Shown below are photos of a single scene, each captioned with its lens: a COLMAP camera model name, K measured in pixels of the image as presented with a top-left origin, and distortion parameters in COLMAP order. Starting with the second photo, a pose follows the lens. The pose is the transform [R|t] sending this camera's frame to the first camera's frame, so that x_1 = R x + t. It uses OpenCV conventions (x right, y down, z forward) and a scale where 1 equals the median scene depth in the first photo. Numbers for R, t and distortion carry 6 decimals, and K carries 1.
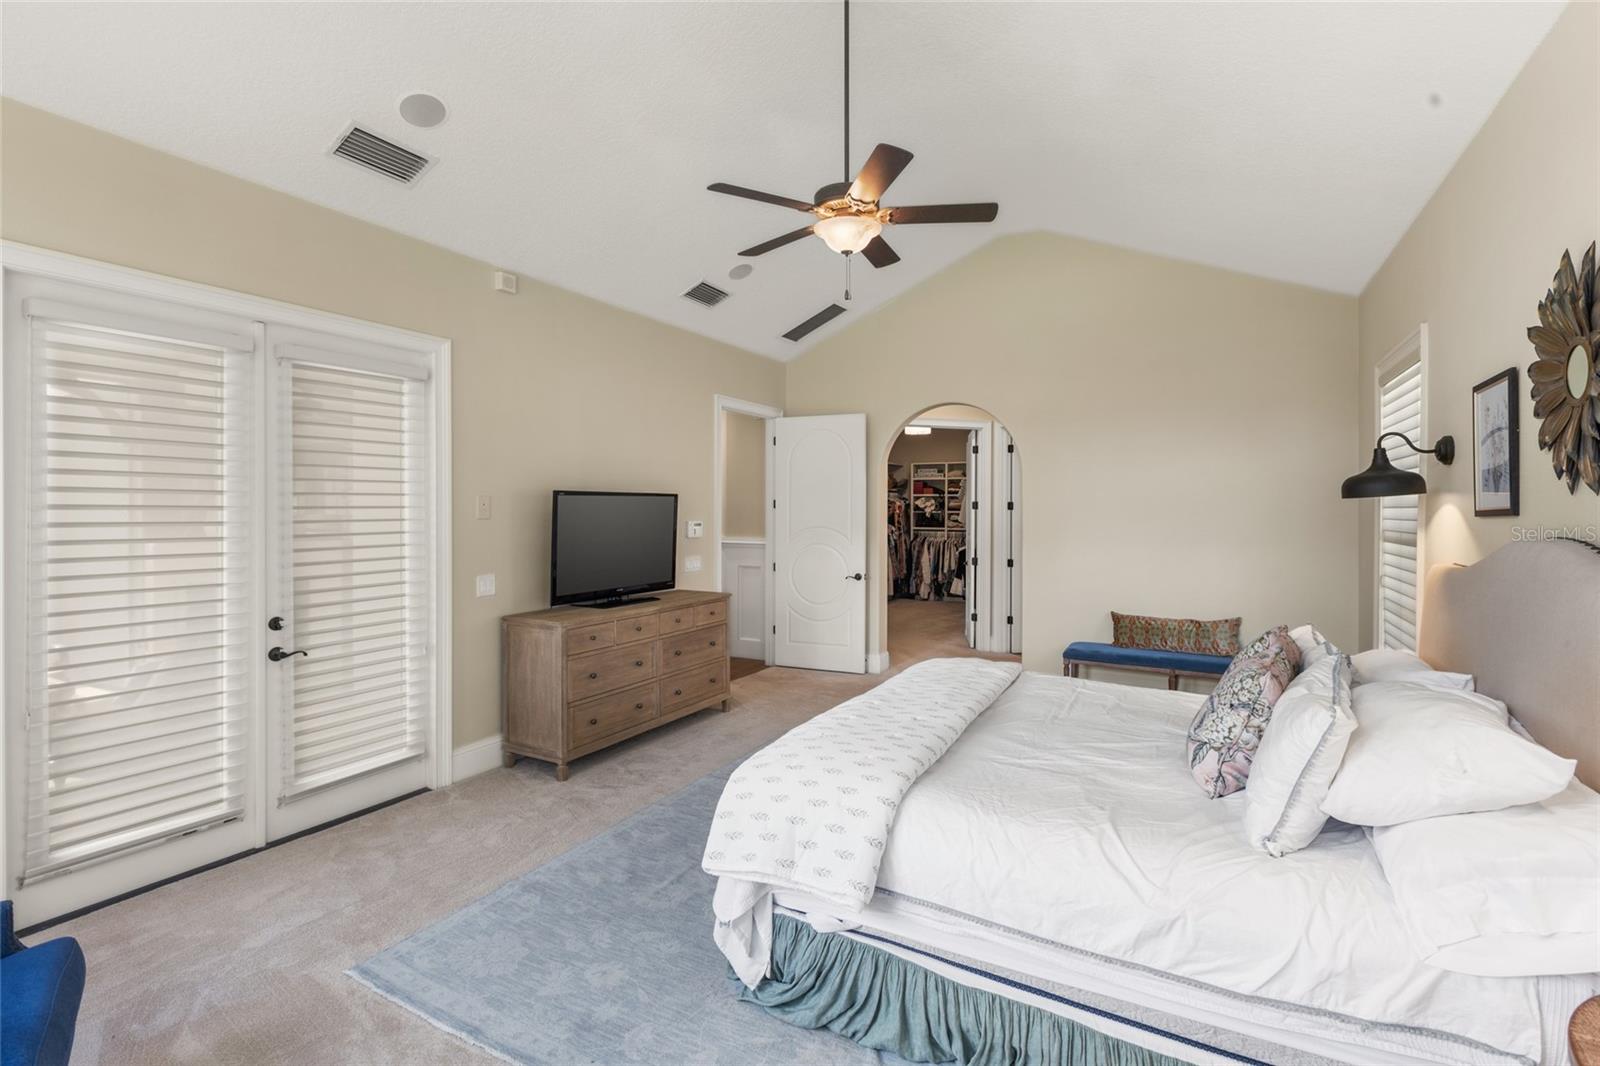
lens RADIAL K [[724.1, 0, 799.5], [0, 724.1, 516.3], [0, 0, 1]] dist [0.003084, 0.000471]
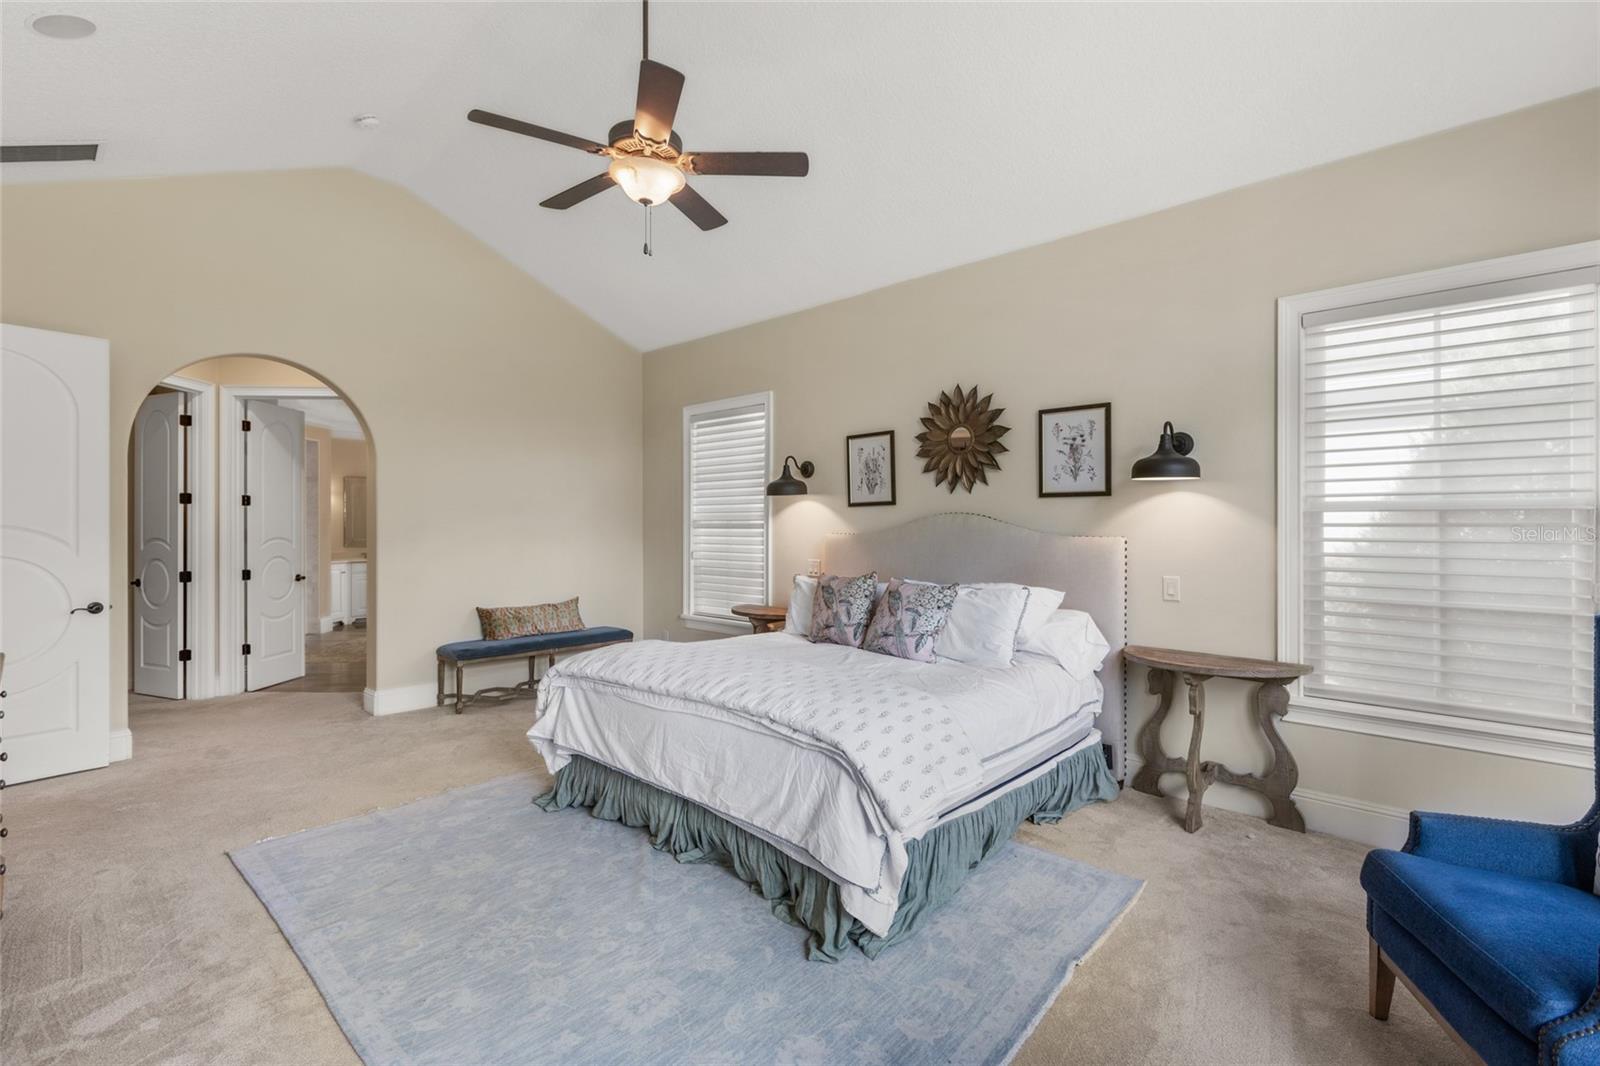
lens RADIAL K [[724.1, 0, 799.1], [0, 724.1, 527.4], [0, 0, 1]] dist [0.003084, 0.000471]
pose [[0.232589, -0.003695, 0.972568, -0.311215], [0.007562, 0.999969, 0.001991, 0.017076], [-0.972546, 0.006892, 0.232610, 0.245584]]
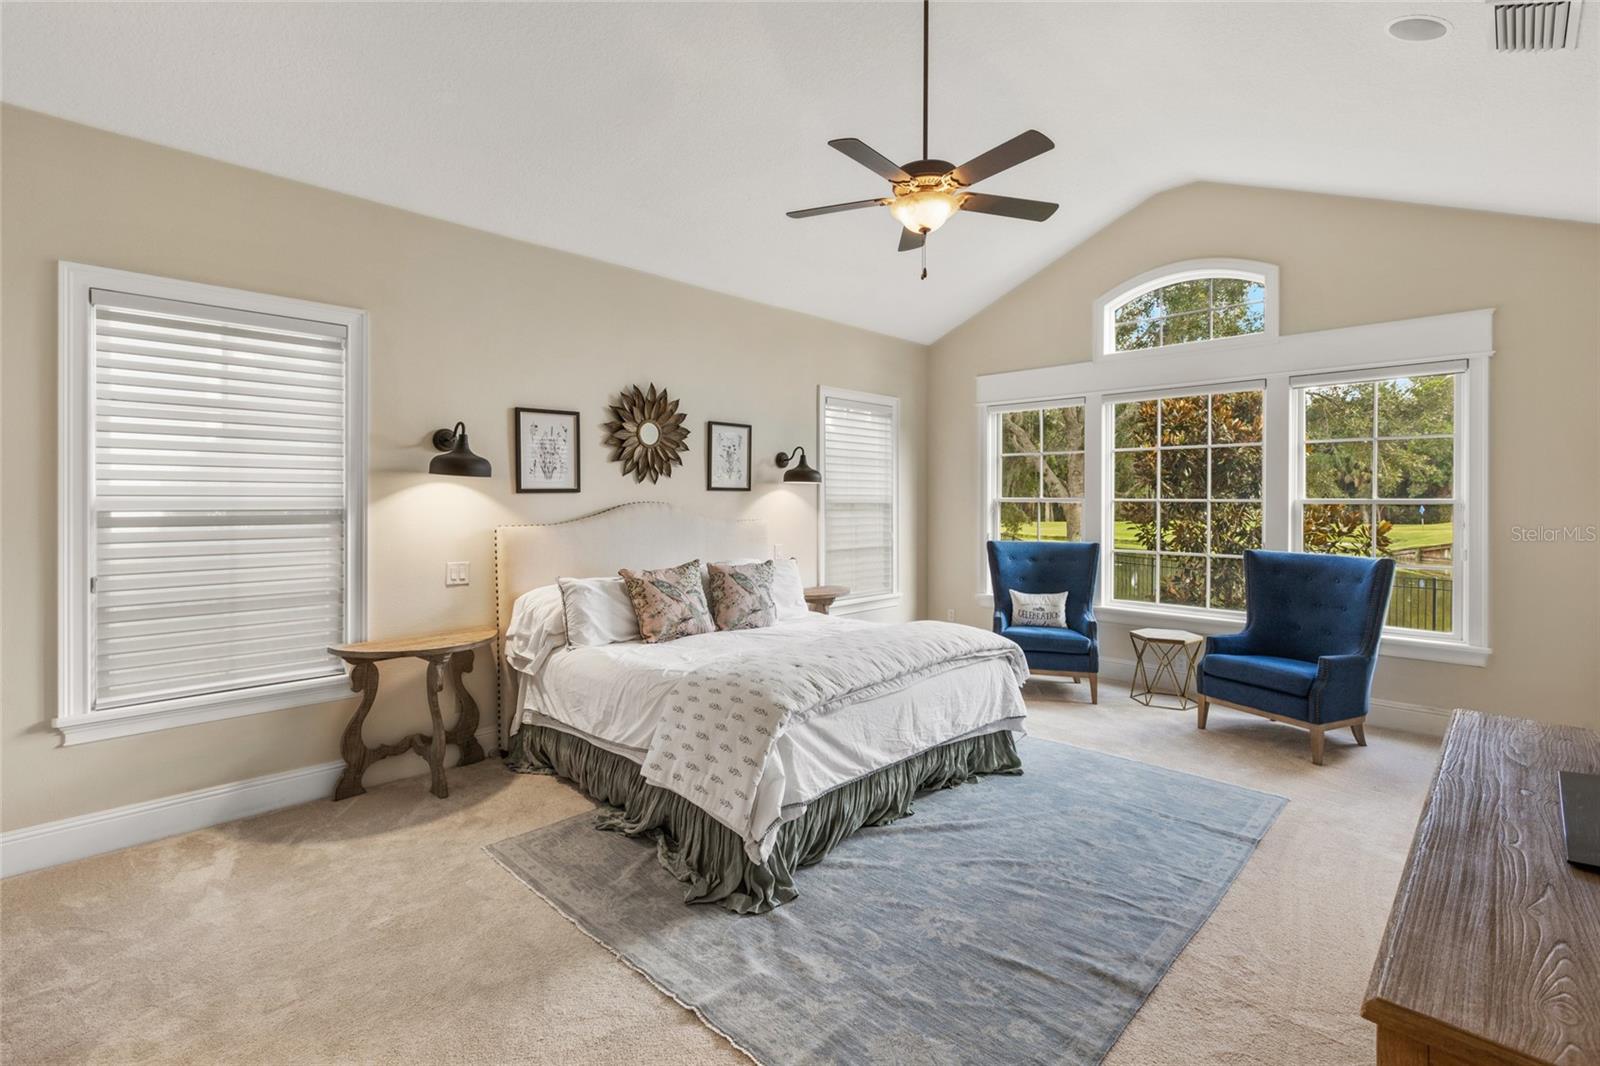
lens RADIAL K [[724.1, 0, 801.0], [0, 724.1, 504.4], [0, 0, 1]] dist [0.003084, 0.000471]
pose [[-0.966816, -0.005966, 0.255403, -0.011939], [-0.001728, 0.999857, 0.016816, -0.000653], [-0.255466, 0.015816, -0.966689, 0.814754]]
